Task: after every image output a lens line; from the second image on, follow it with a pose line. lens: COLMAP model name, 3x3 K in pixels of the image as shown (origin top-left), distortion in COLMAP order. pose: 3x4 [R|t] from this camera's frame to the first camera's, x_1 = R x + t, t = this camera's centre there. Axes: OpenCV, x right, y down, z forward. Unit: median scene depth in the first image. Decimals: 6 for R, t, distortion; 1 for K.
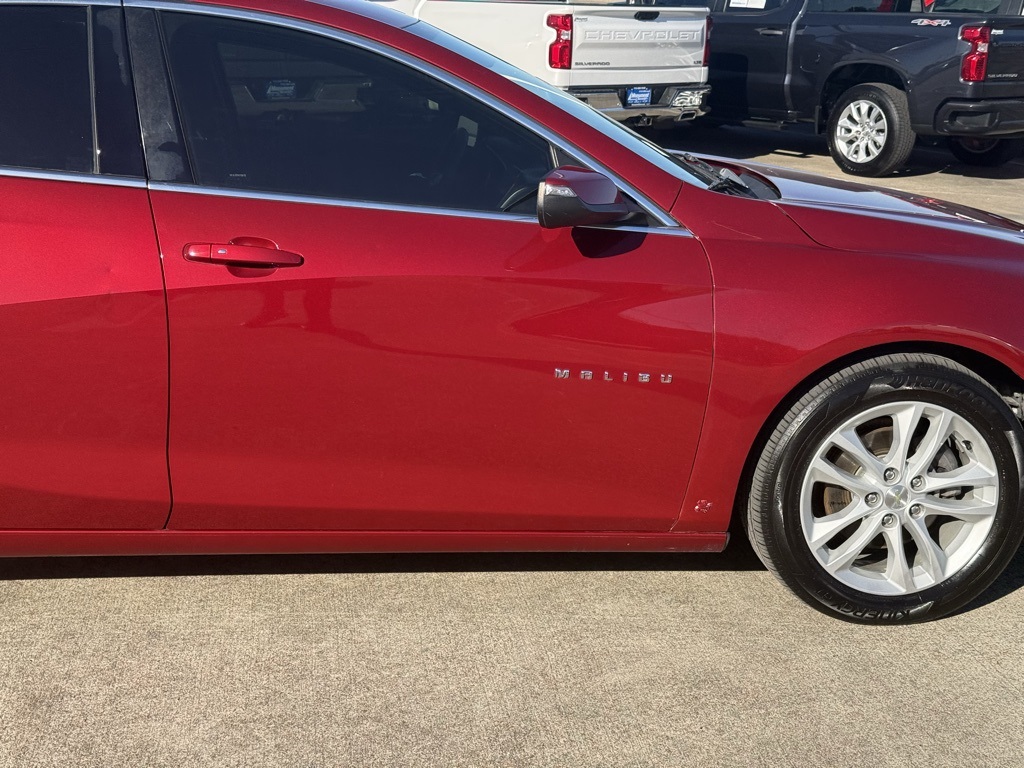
lens RADIAL K [[1416.4, 0, 508.2], [0, 1416.4, 395.1], [0, 0, 1]] dist [0.193760, -0.441112]
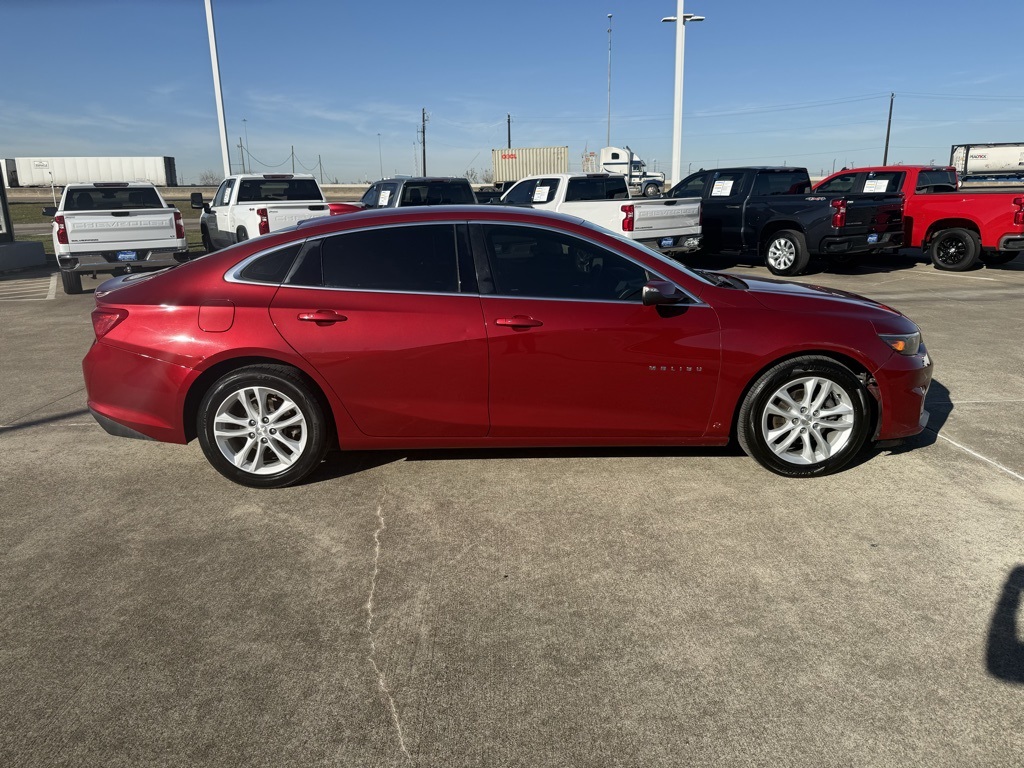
lens RADIAL K [[706.3, 0, 503.1], [0, 706.3, 386.8], [0, 0, 1]] dist [0.185717, -0.399490]
pose [[0.991269, -0.023999, -0.129652, -0.050547], [0.022520, 0.999664, -0.012860, 0.023046], [0.129917, 0.009828, 0.991476, -0.173200]]
